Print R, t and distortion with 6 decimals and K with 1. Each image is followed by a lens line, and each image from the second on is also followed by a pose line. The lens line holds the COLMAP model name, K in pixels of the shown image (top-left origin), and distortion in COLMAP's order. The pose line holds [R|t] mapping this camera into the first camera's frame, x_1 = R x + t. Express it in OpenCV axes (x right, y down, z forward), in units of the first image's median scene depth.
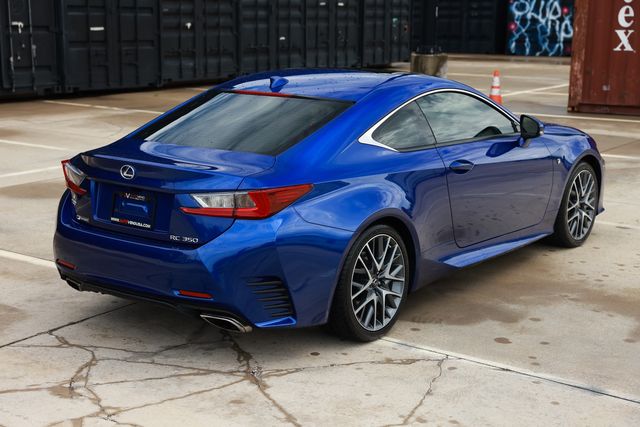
lens RADIAL K [[998.6, 0, 336.8], [0, 998.6, 213.0], [0, 0, 1]] dist [0.101819, -0.028527]
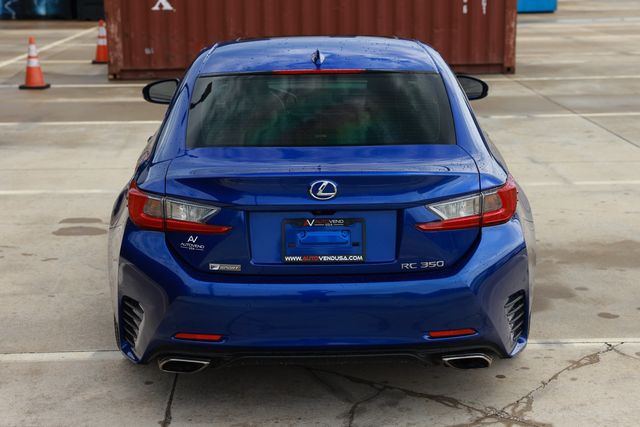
lens RADIAL K [[1074.8, 0, 320.0], [0, 1074.8, 213.5], [0, 0, 1]] dist [0.103465, -0.025269]
pose [[0.798944, -0.153944, 0.581369, -0.487426], [0.140037, 0.987732, 0.069101, -0.057160], [-0.584875, 0.026205, 0.810700, 0.272912]]
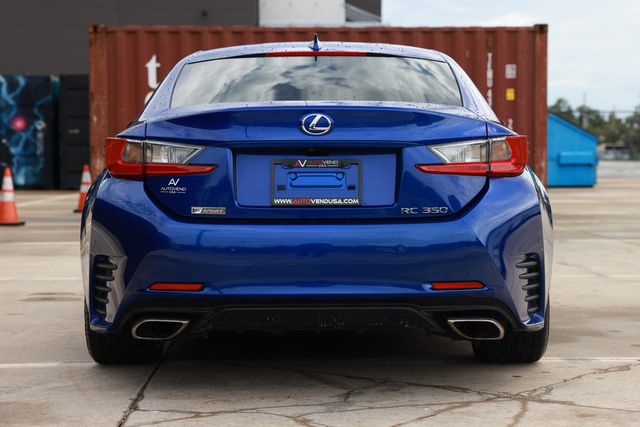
lens RADIAL K [[1233.4, 0, 321.9], [0, 1233.4, 225.1], [0, 0, 1]] dist [0.193240, -0.015582]
pose [[0.804768, -0.041487, 0.592137, -0.511791], [0.131093, 0.985345, -0.109131, 0.085409], [-0.578932, 0.165451, 0.798413, 0.255819]]
